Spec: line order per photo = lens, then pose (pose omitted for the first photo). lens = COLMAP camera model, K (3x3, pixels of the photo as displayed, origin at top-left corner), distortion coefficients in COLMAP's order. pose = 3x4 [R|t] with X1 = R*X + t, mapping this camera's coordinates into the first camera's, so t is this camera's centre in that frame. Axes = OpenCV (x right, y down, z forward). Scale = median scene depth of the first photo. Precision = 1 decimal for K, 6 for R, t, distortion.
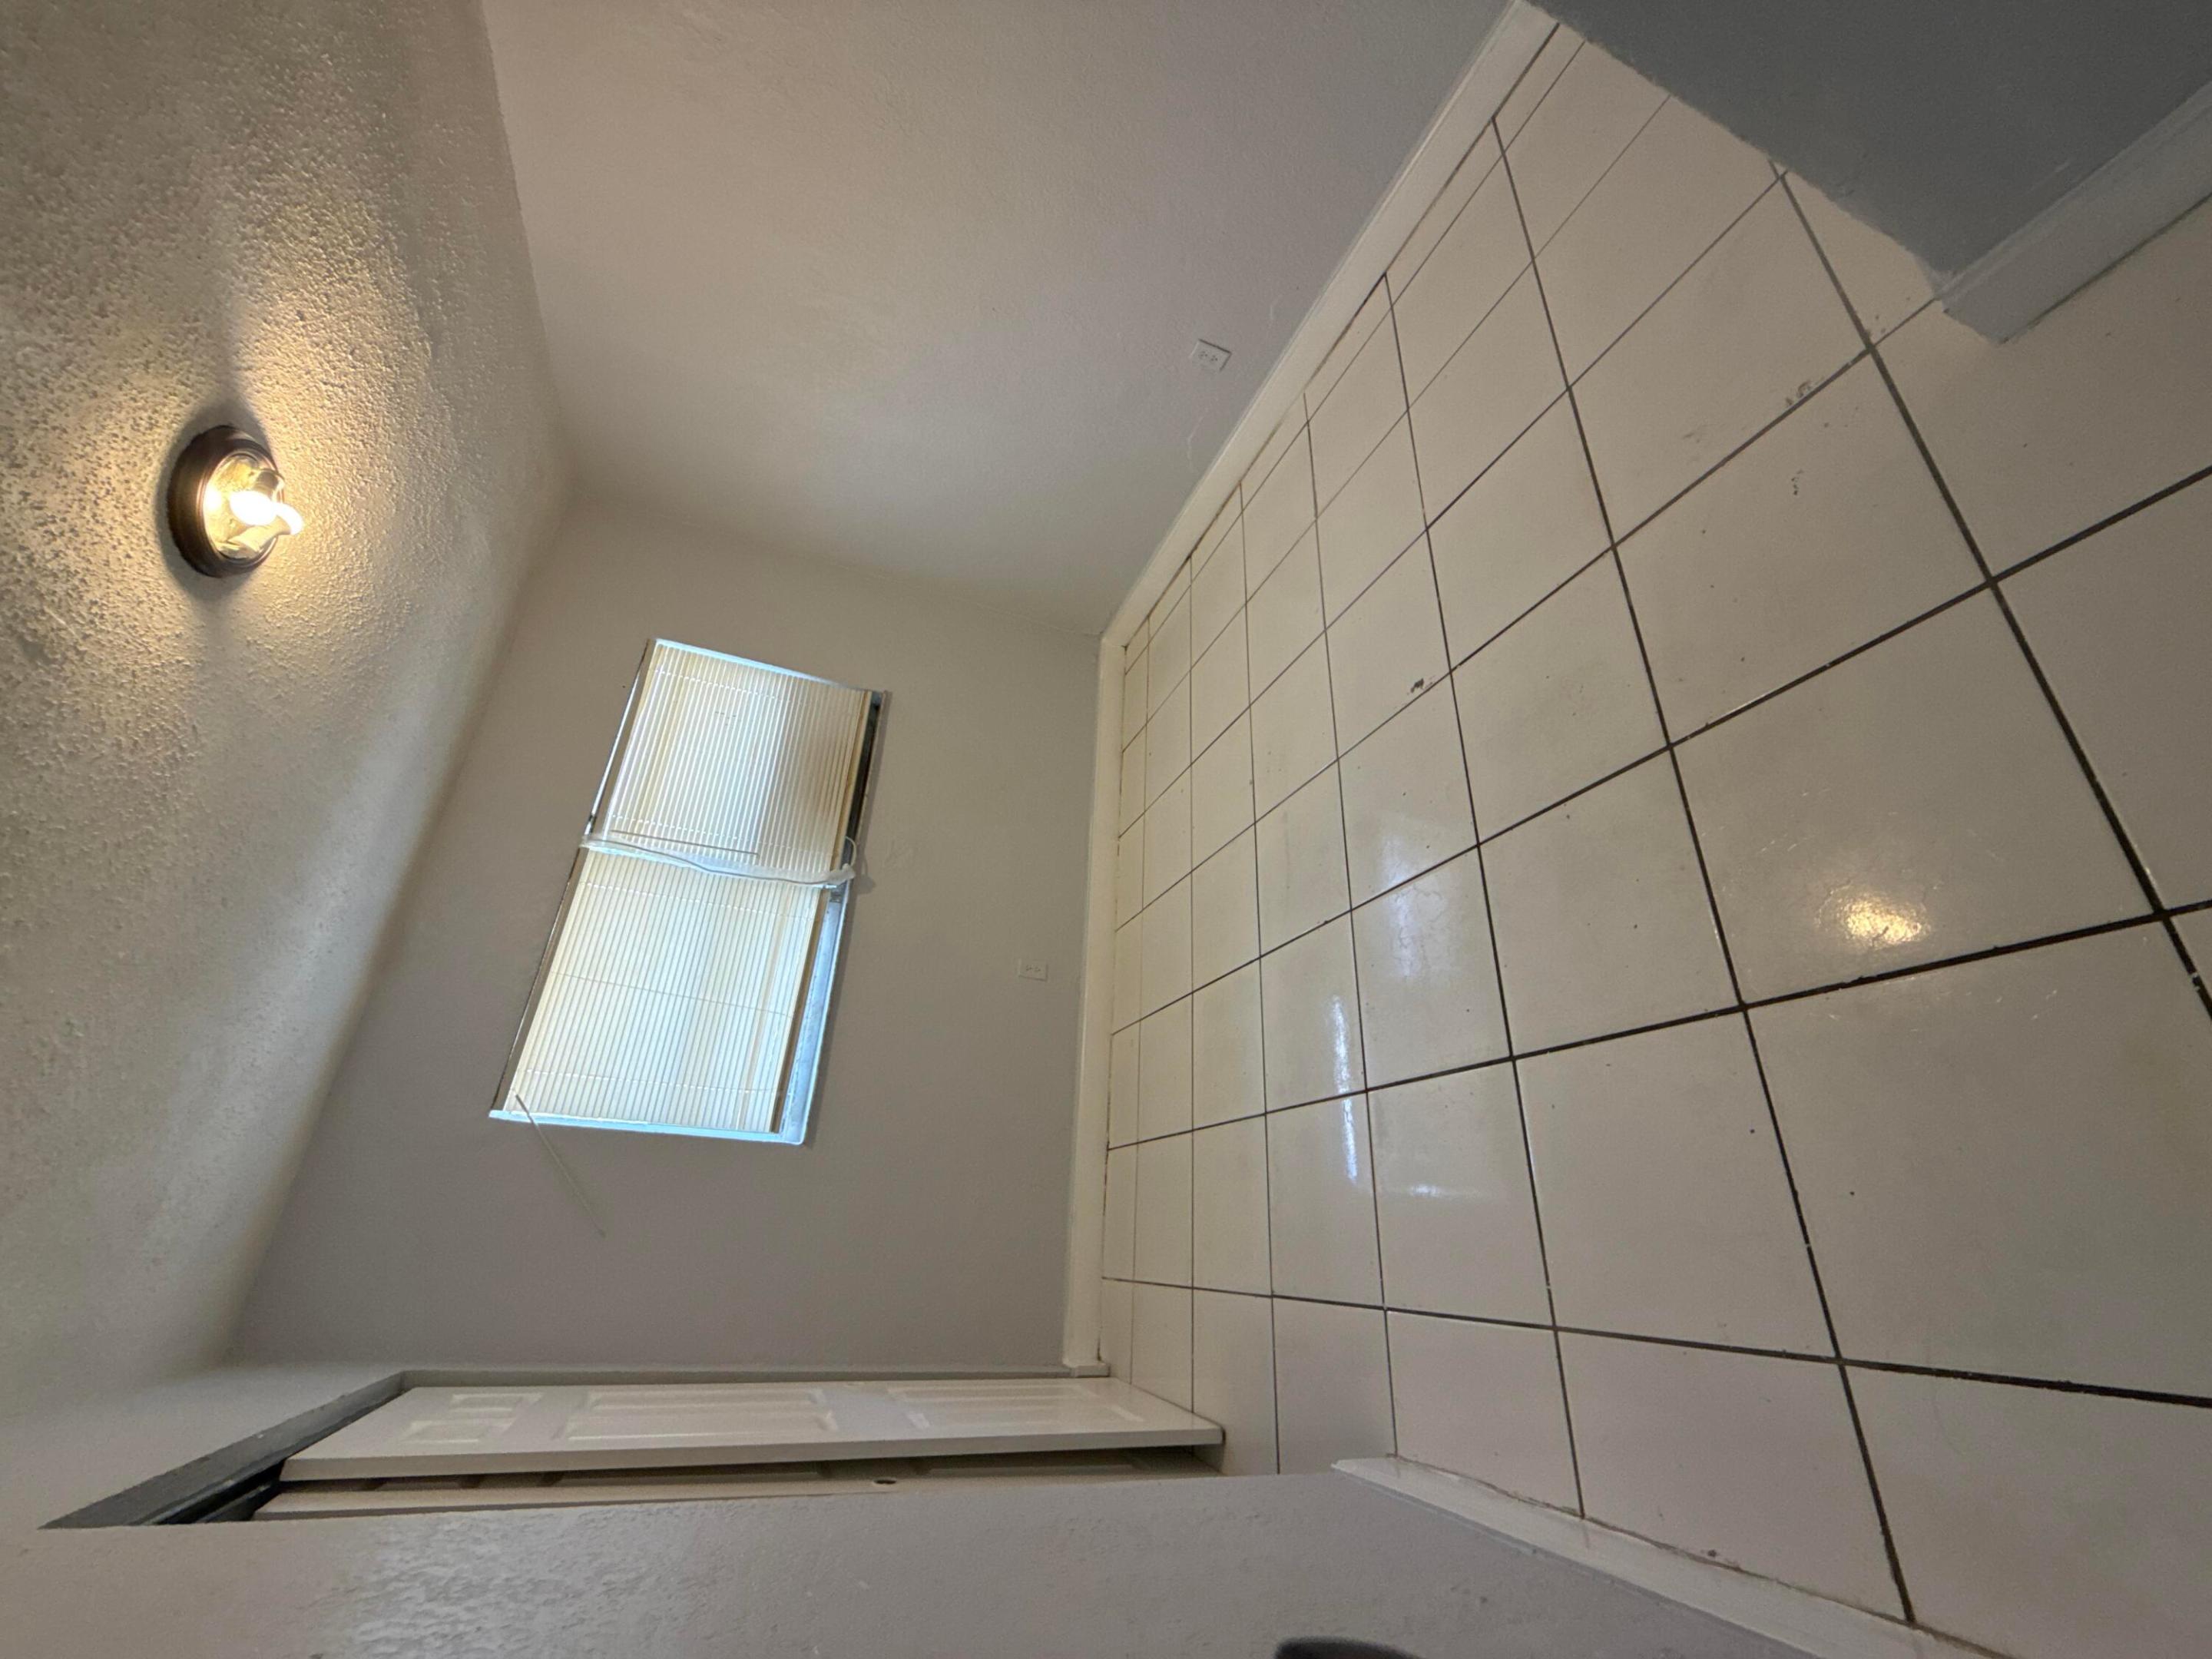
lens RADIAL K [[885.3, 0, 1097.3], [0, 885.3, 821.4], [0, 0, 1]] dist [-0.001626, 0.000084]
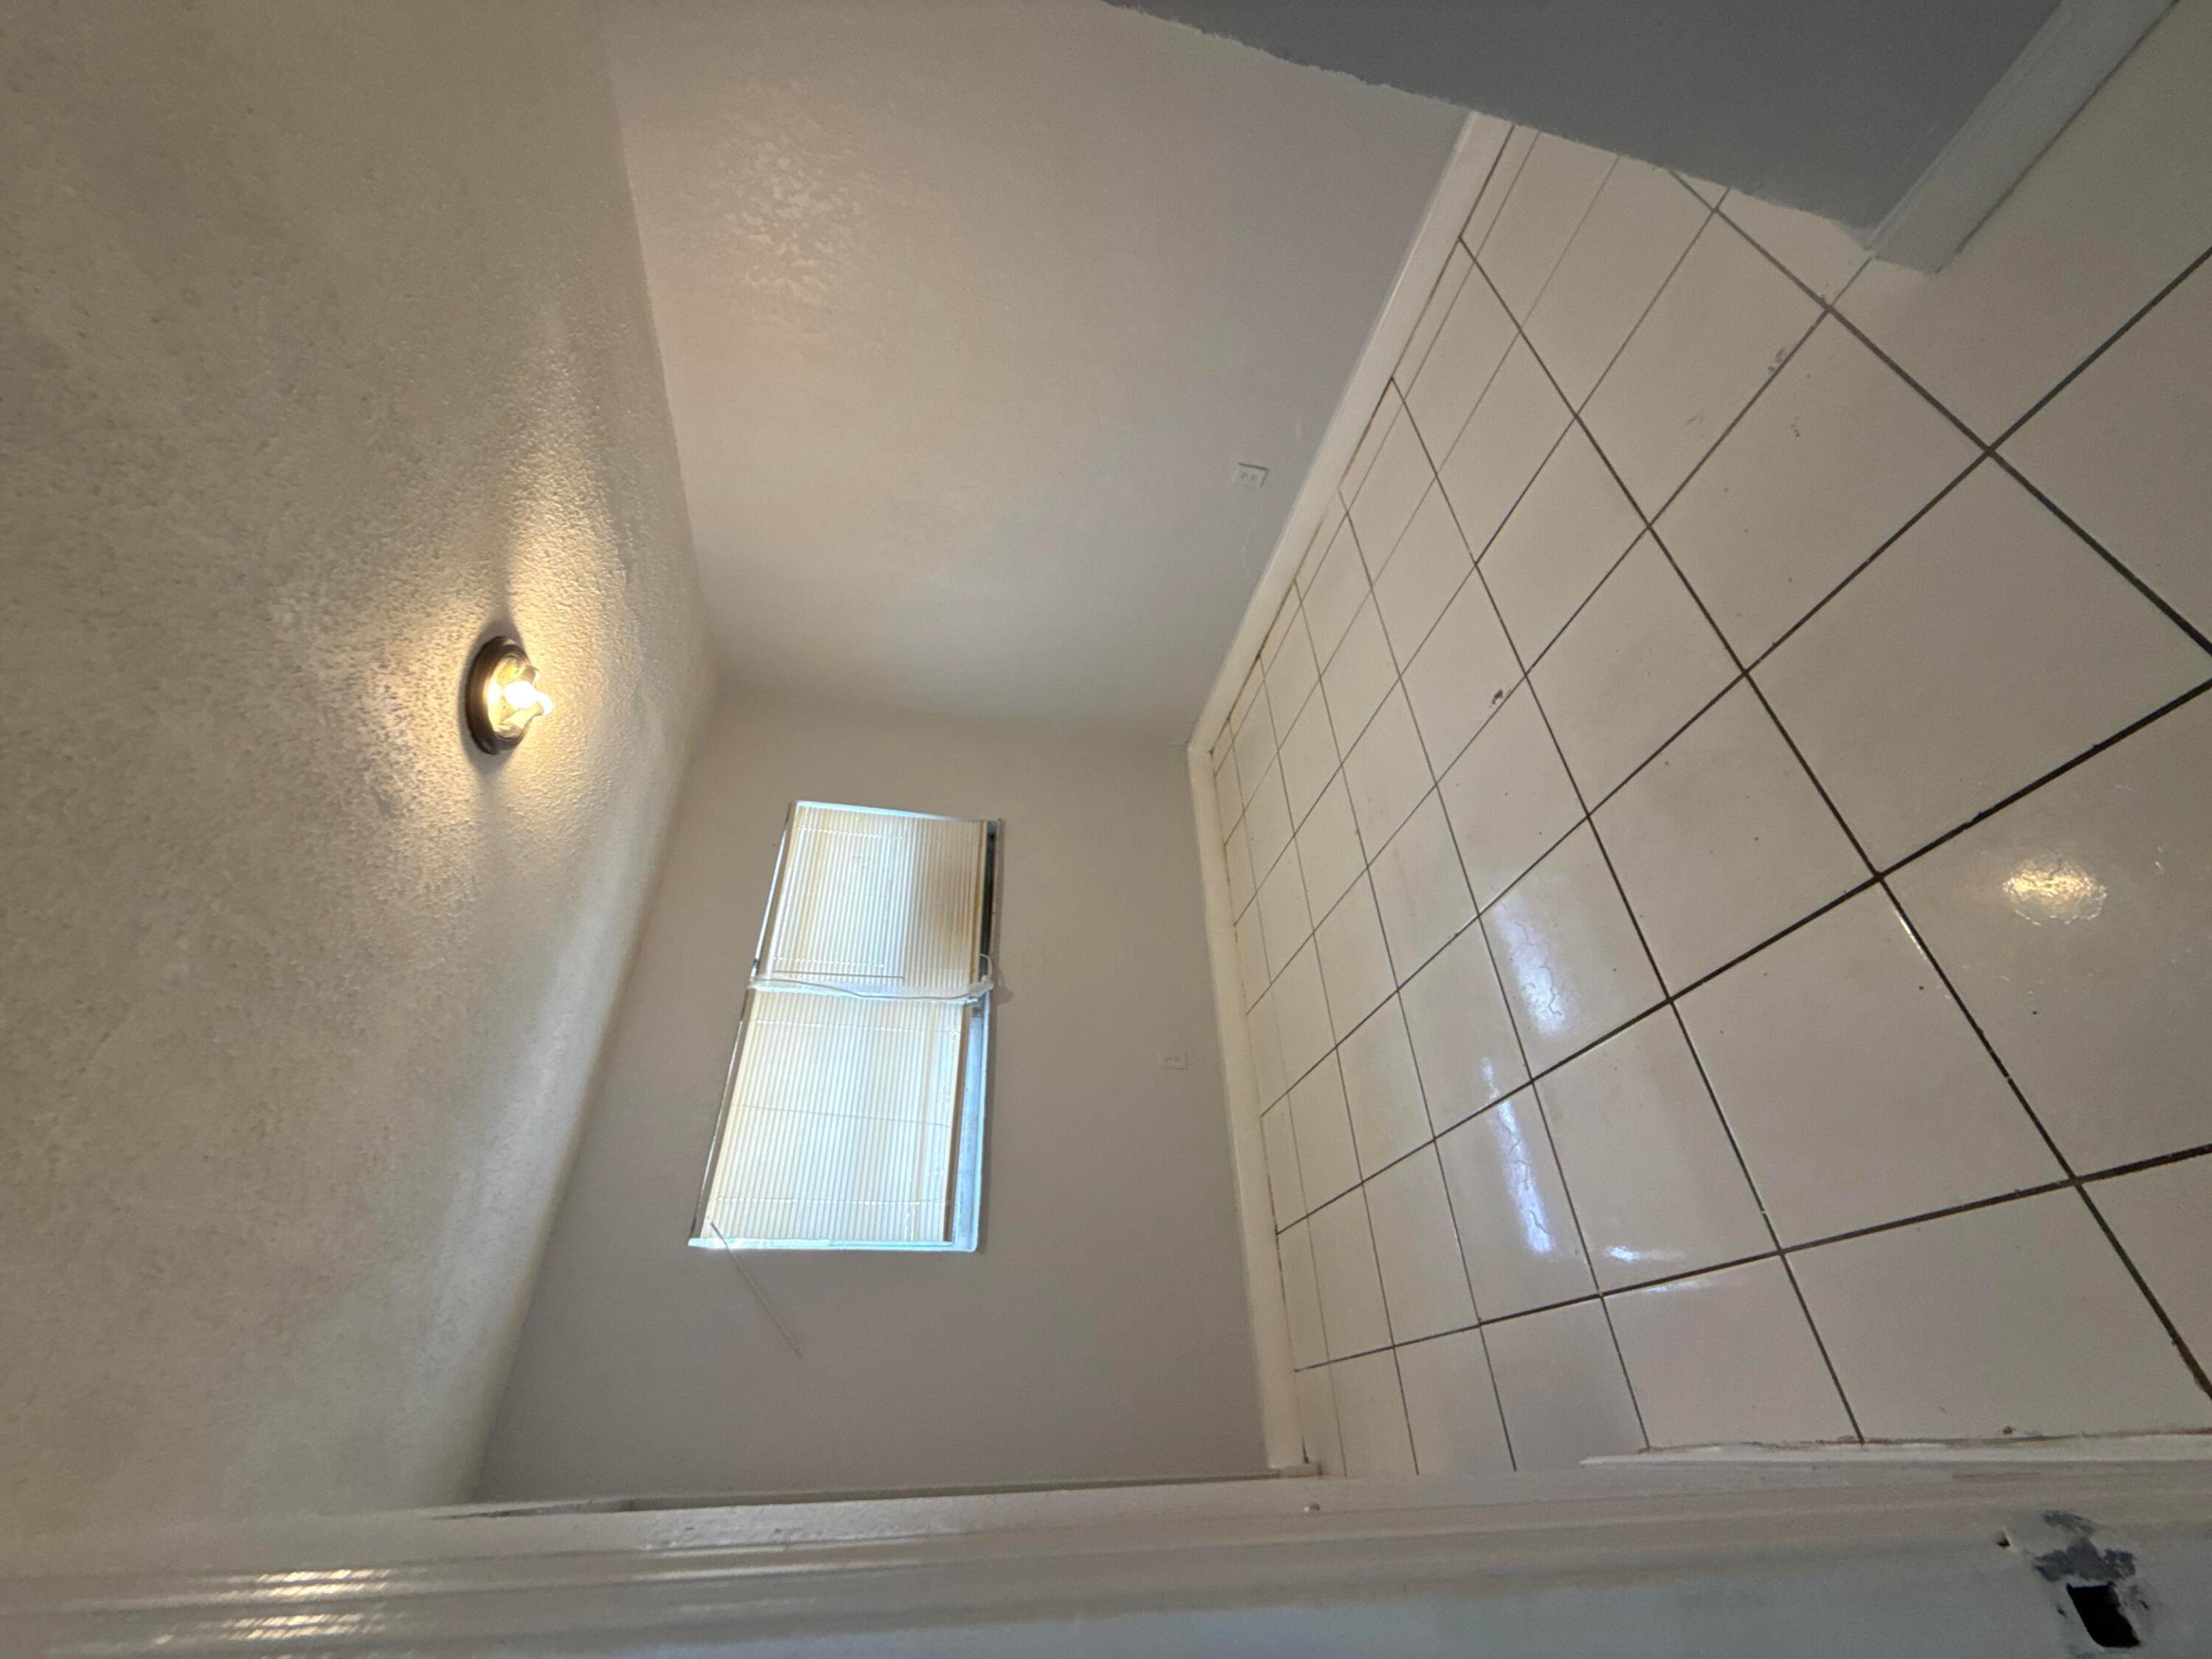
lens RADIAL K [[885.3, 0, 1091.9], [0, 885.3, 825.8], [0, 0, 1]] dist [-0.001626, 0.000084]
pose [[0.984357, -0.150255, -0.092009, -0.047795], [0.131265, 0.973766, -0.185875, 0.130907], [0.117524, 0.170889, 0.978256, -0.084446]]
